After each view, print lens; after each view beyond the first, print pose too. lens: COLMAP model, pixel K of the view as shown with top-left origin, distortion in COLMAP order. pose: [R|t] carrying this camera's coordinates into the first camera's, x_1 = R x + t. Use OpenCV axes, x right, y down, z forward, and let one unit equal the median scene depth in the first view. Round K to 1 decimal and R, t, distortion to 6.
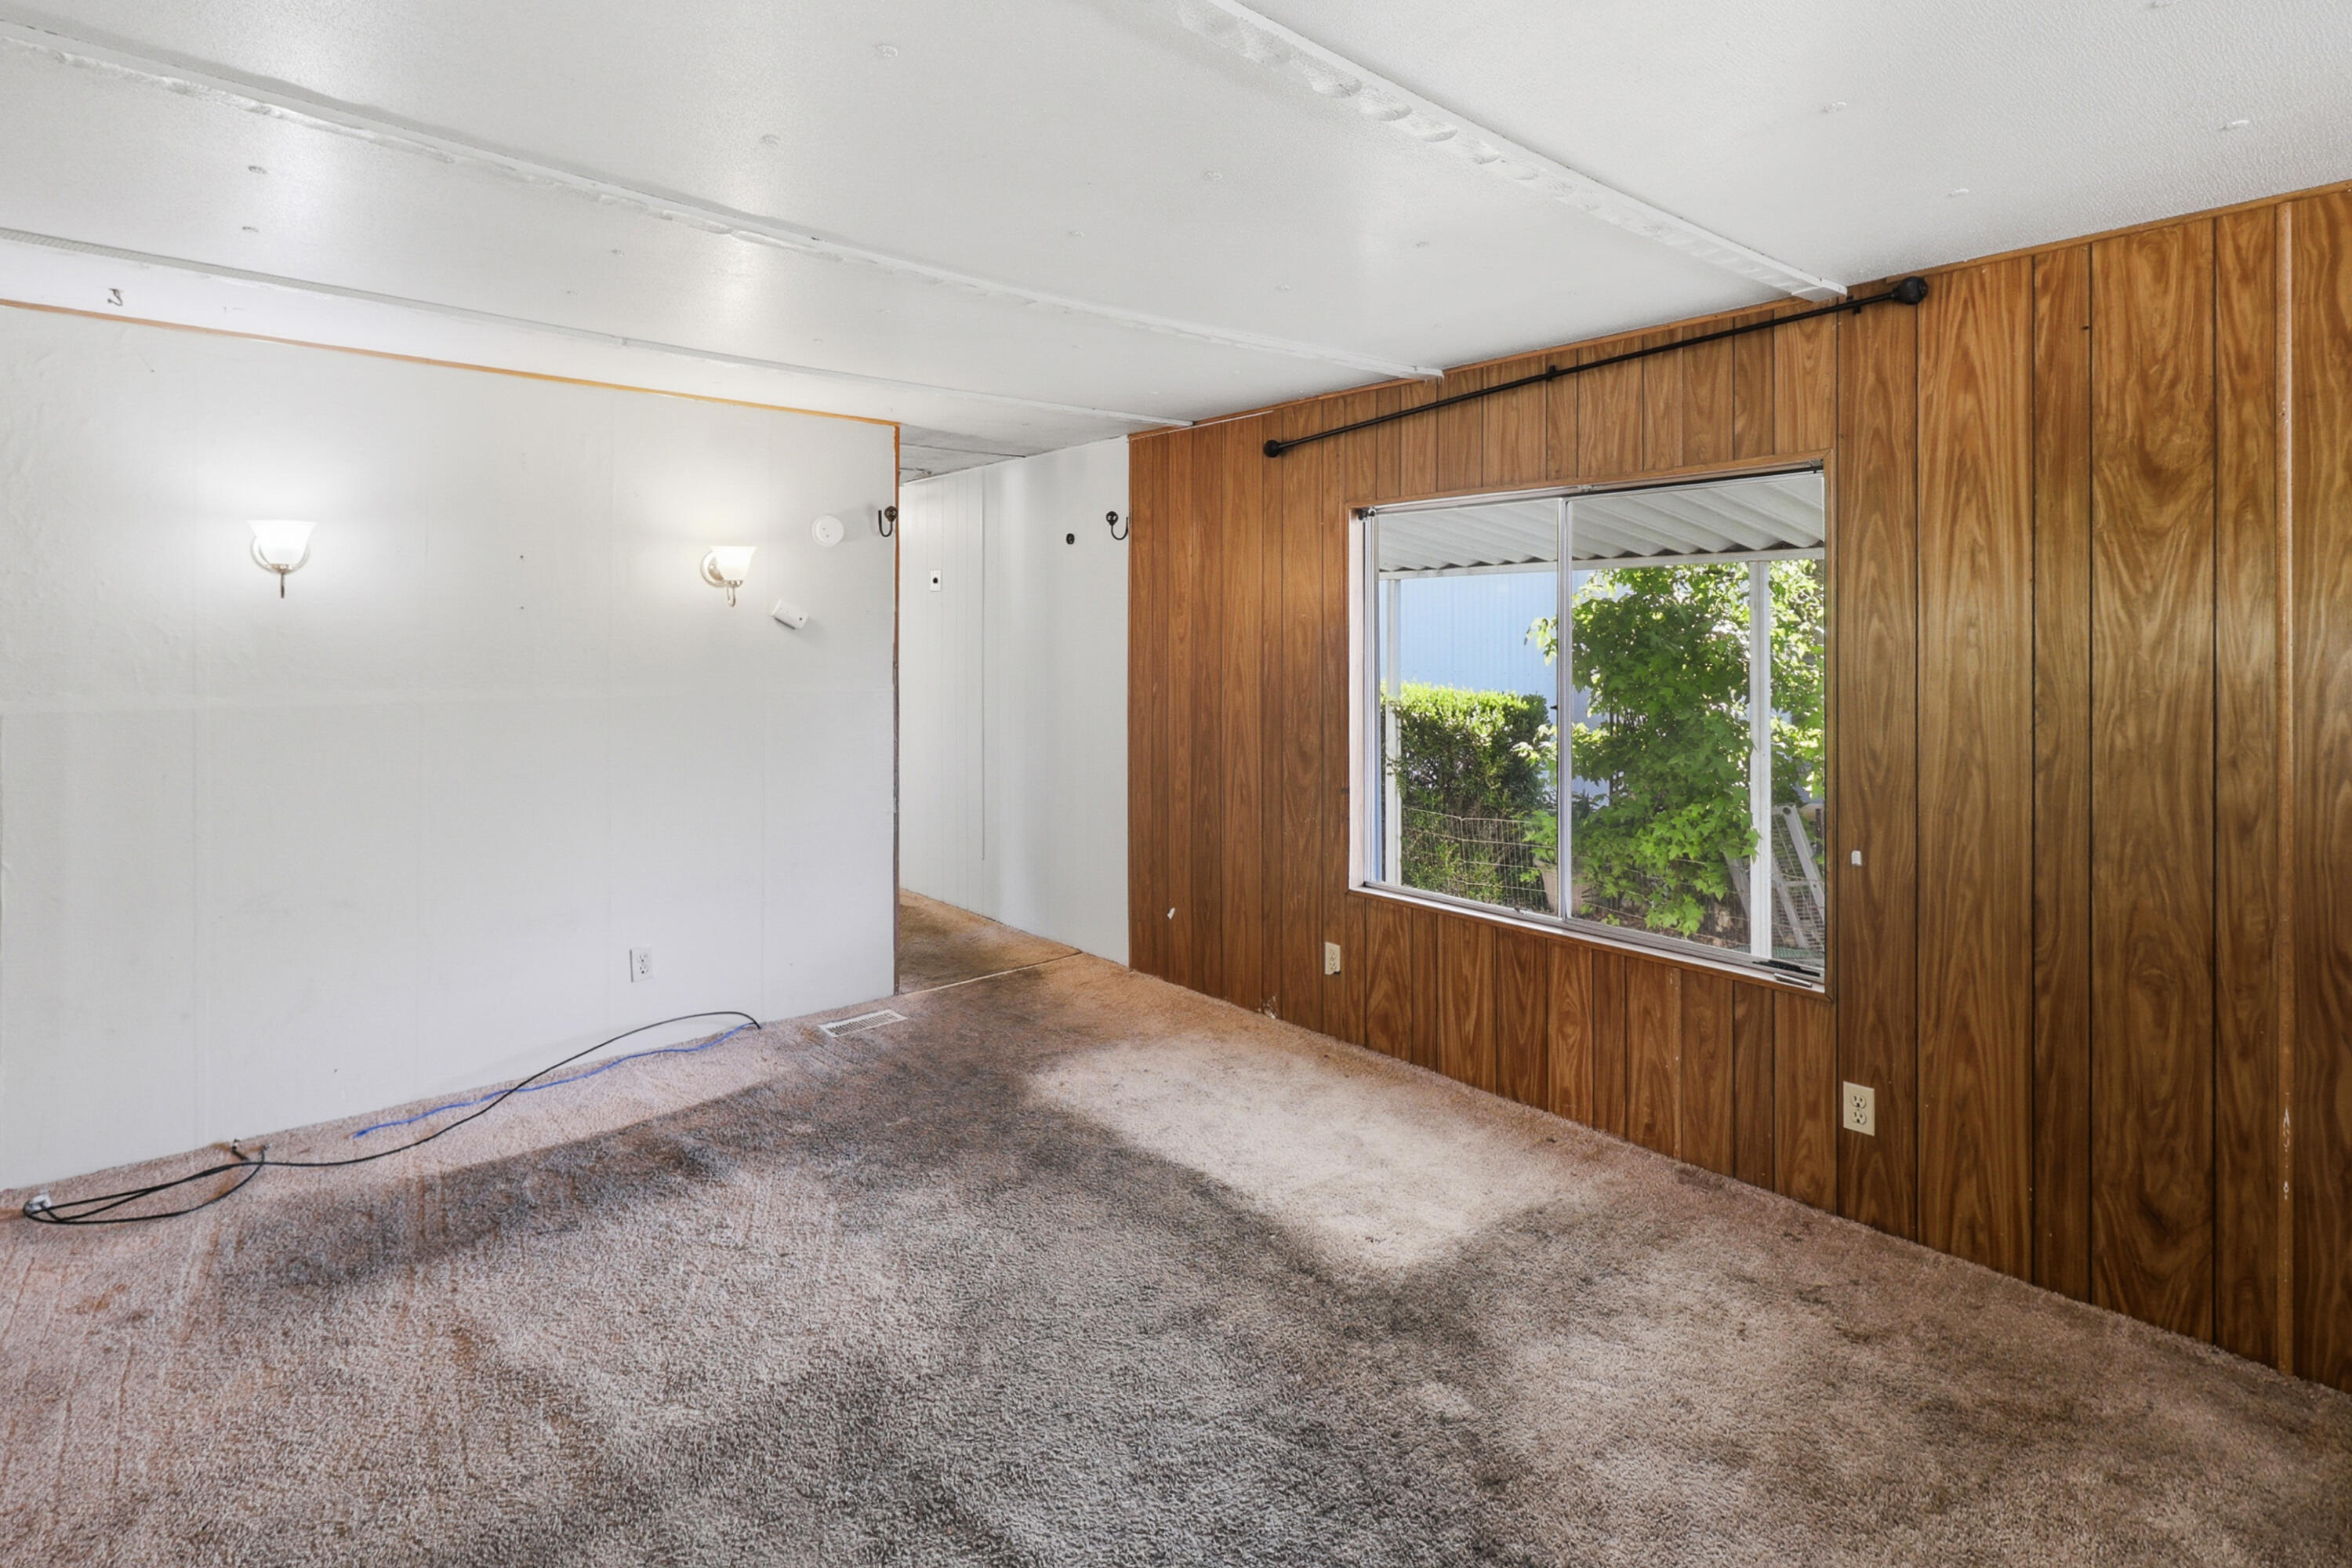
lens RADIAL K [[1142.0, 0, 1195.2], [0, 1142.0, 632.9], [0, 0, 1]] dist [-0.000784, -0.000602]
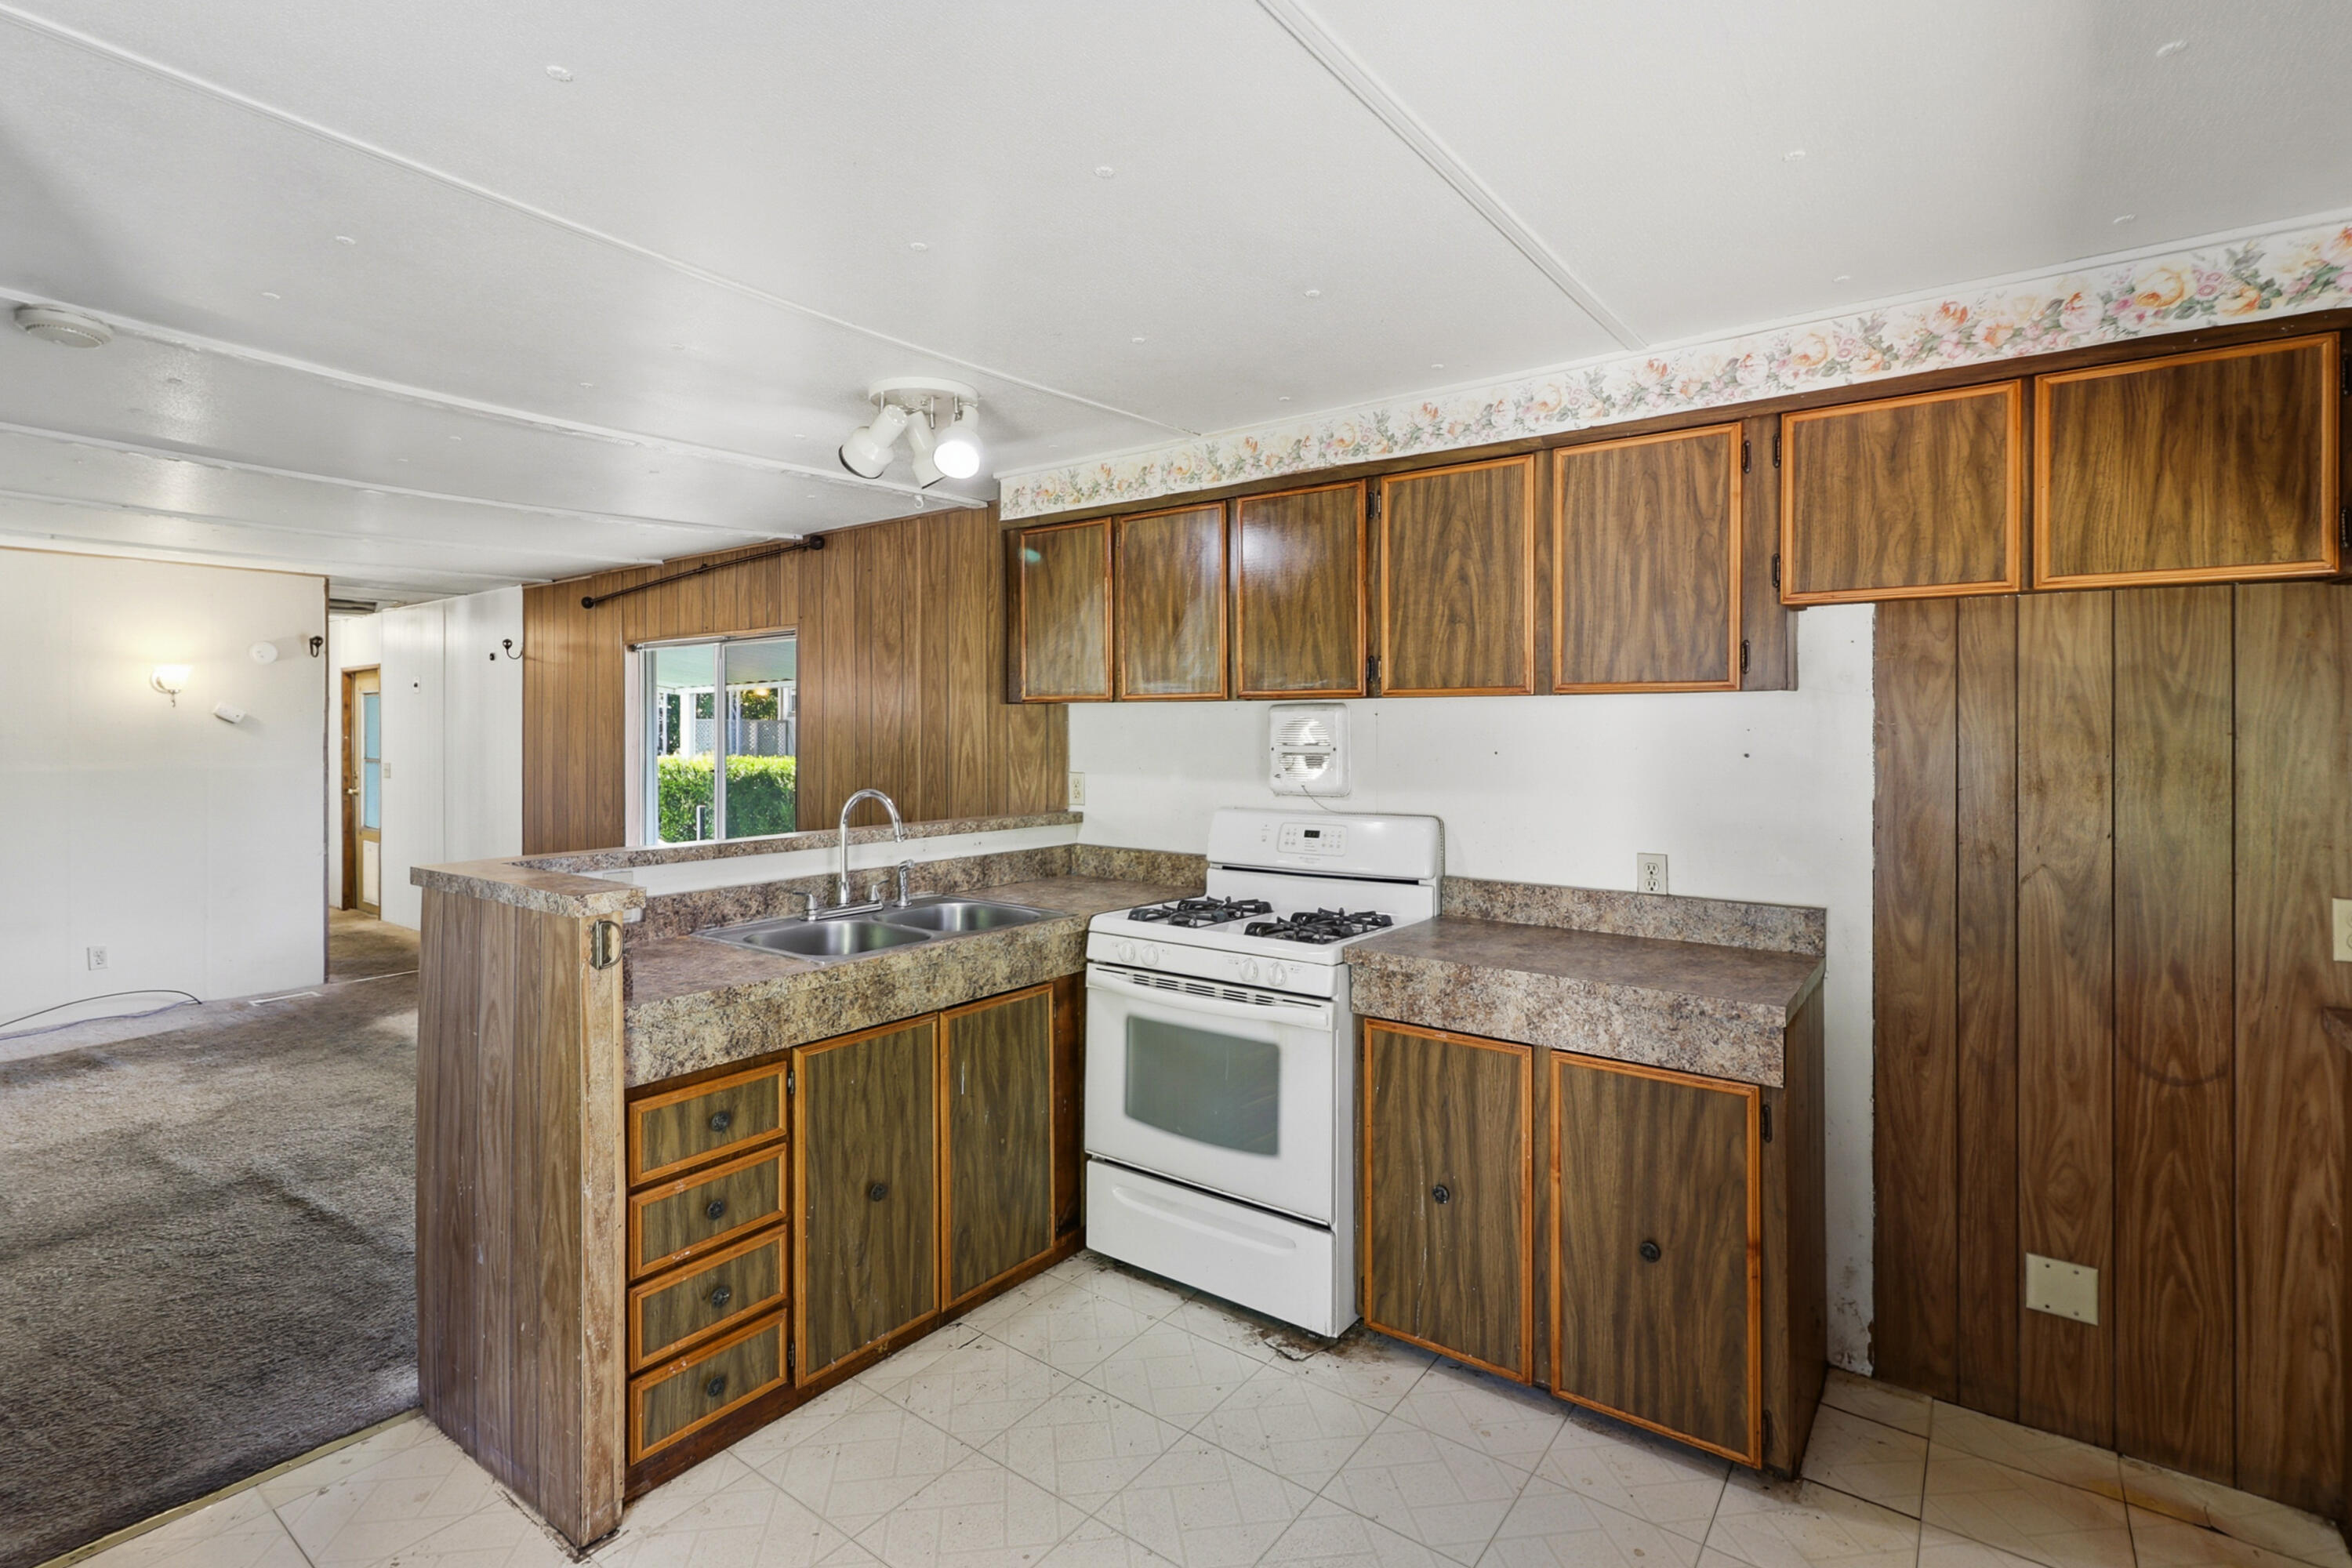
lens RADIAL K [[1100.8, 0, 1122.2], [0, 1100.8, 723.1], [0, 0, 1]] dist [-0.000899, -0.000935]
pose [[0.985751, -0.002248, 0.168194, 0.625335], [0.002104, 0.999997, 0.001034, -0.004005], [-0.168196, -0.000665, 0.985753, -0.654655]]
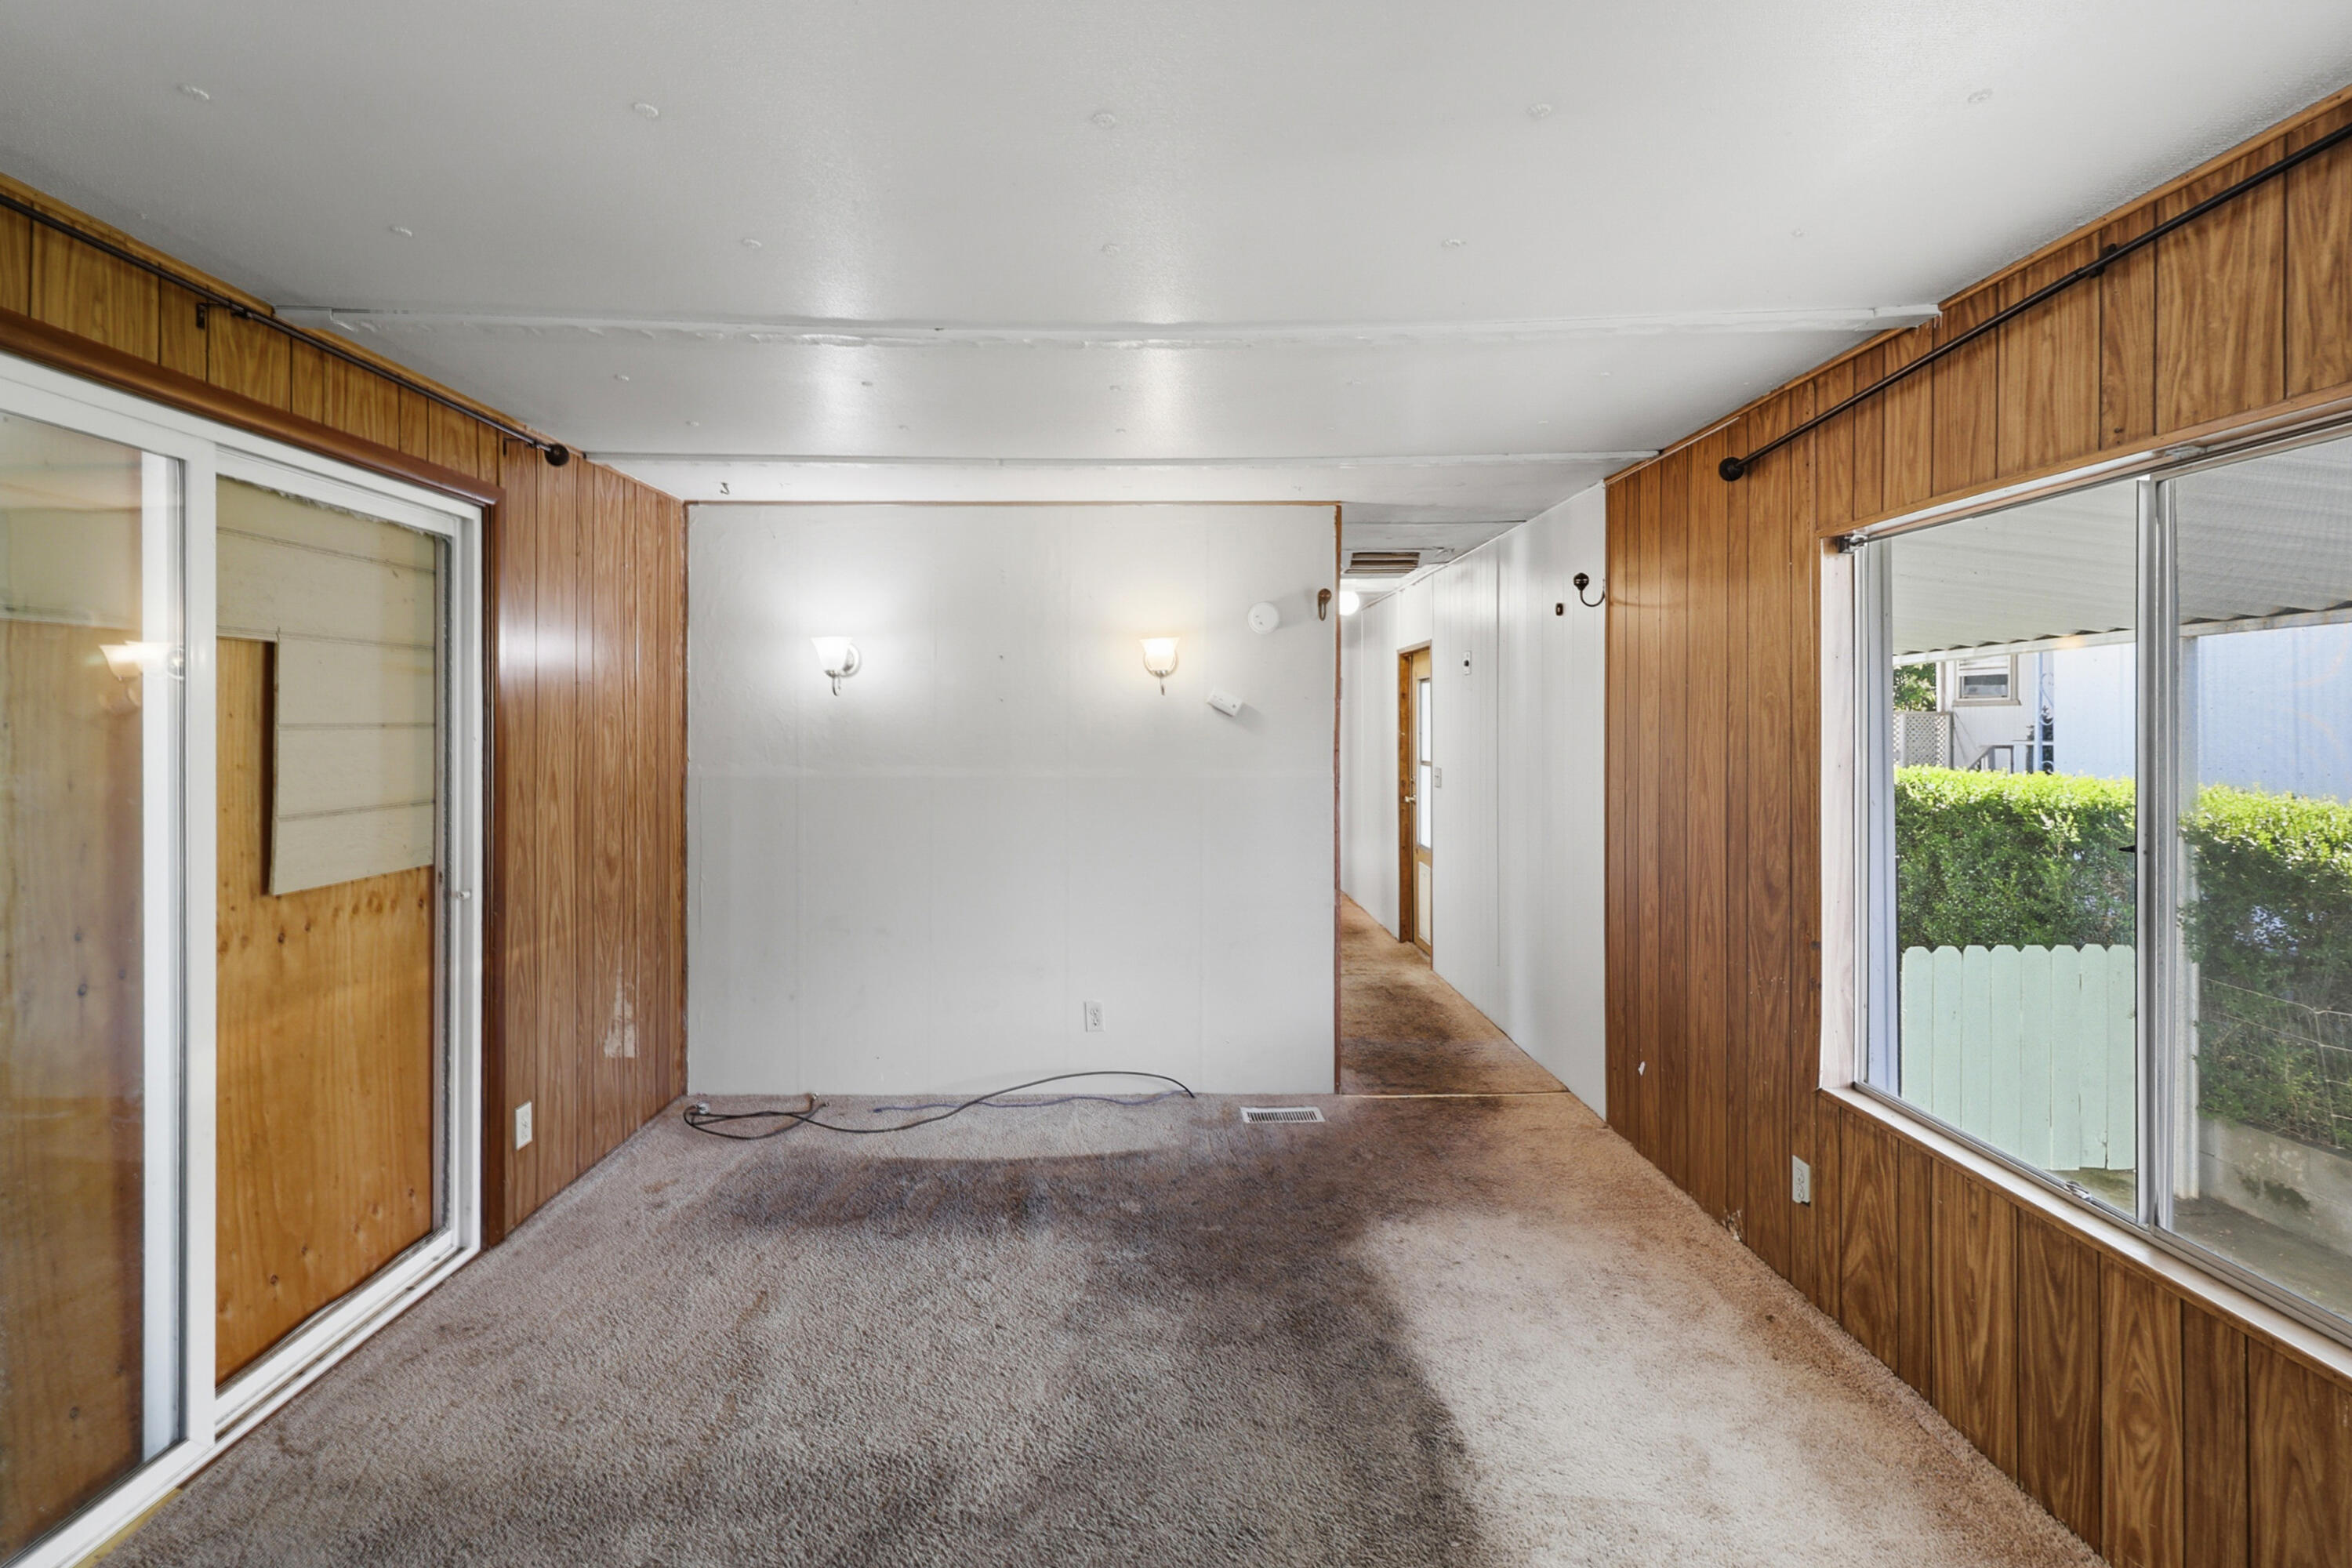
lens RADIAL K [[1082.0, 0, 1169.8], [0, 1082.0, 721.0], [0, 0, 1]] dist [-0.001117, 0.000288]
pose [[0.757629, -0.002031, -0.652682, 0.302263], [0.003539, 0.999993, 0.000997, -0.000186], [0.652675, -0.003065, 0.757631, 0.281295]]
